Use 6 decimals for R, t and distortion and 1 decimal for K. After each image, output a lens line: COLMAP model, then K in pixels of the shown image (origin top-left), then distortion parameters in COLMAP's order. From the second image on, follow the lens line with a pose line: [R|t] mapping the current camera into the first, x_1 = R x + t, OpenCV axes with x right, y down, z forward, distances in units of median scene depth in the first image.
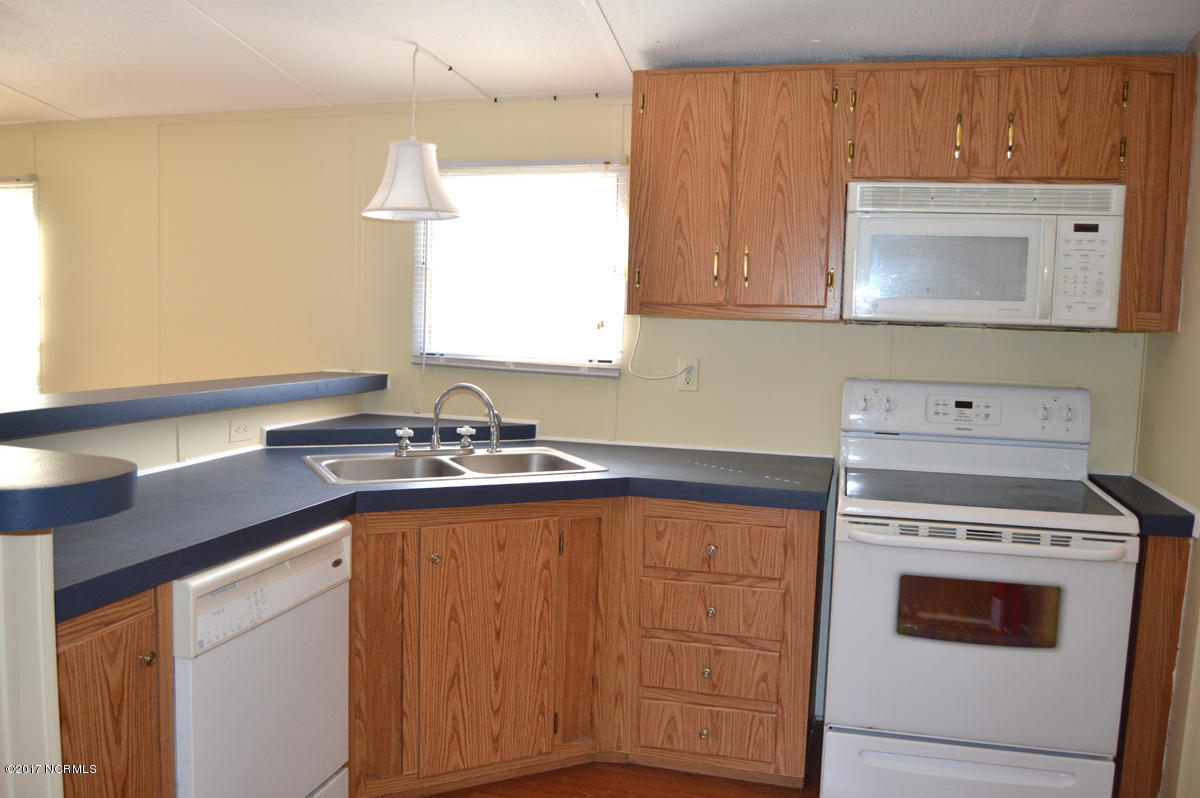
lens RADIAL K [[953.0, 0, 598.1], [0, 953.0, 398.9], [0, 0, 1]] dist [-0.097855, 0.021046]
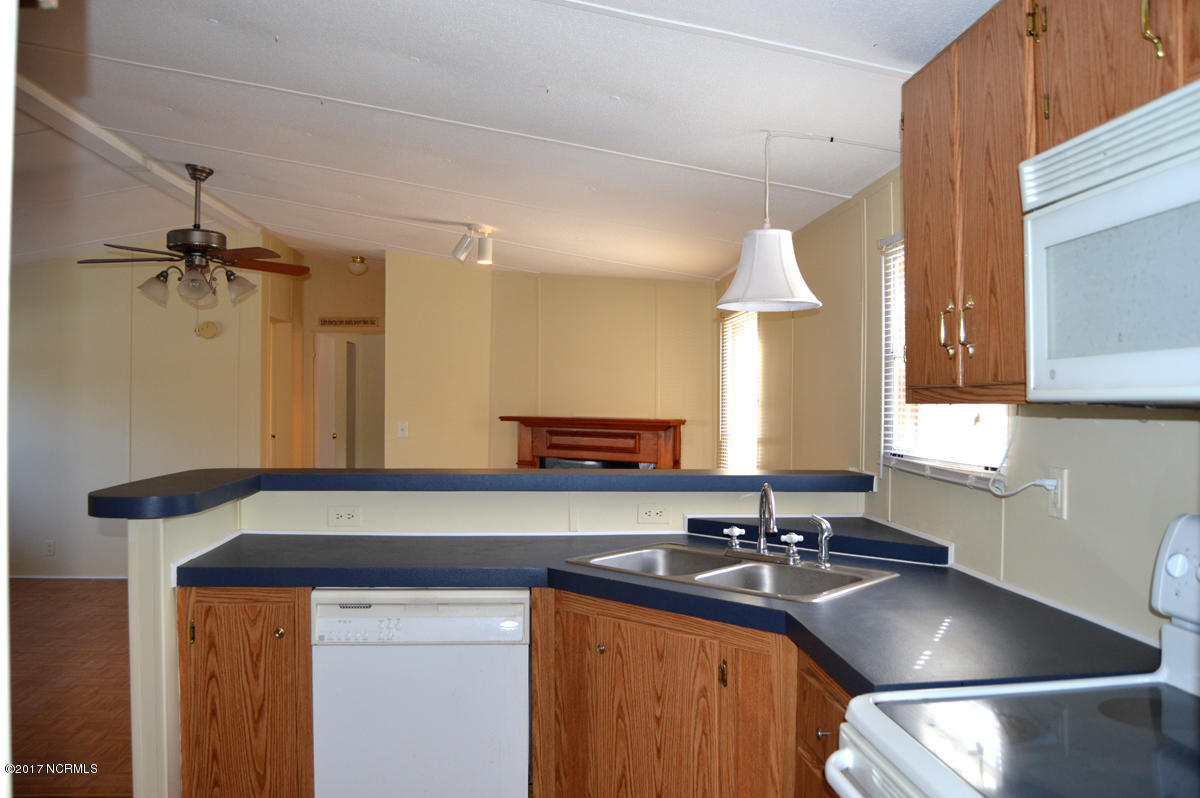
lens RADIAL K [[953.0, 0, 596.2], [0, 953.0, 395.0], [0, 0, 1]] dist [-0.097855, 0.021046]
pose [[0.325931, -0.034209, -0.944775, 0.742993], [-0.075731, 0.995189, -0.062160, -0.035606], [0.942356, 0.091809, 0.321772, 0.607444]]
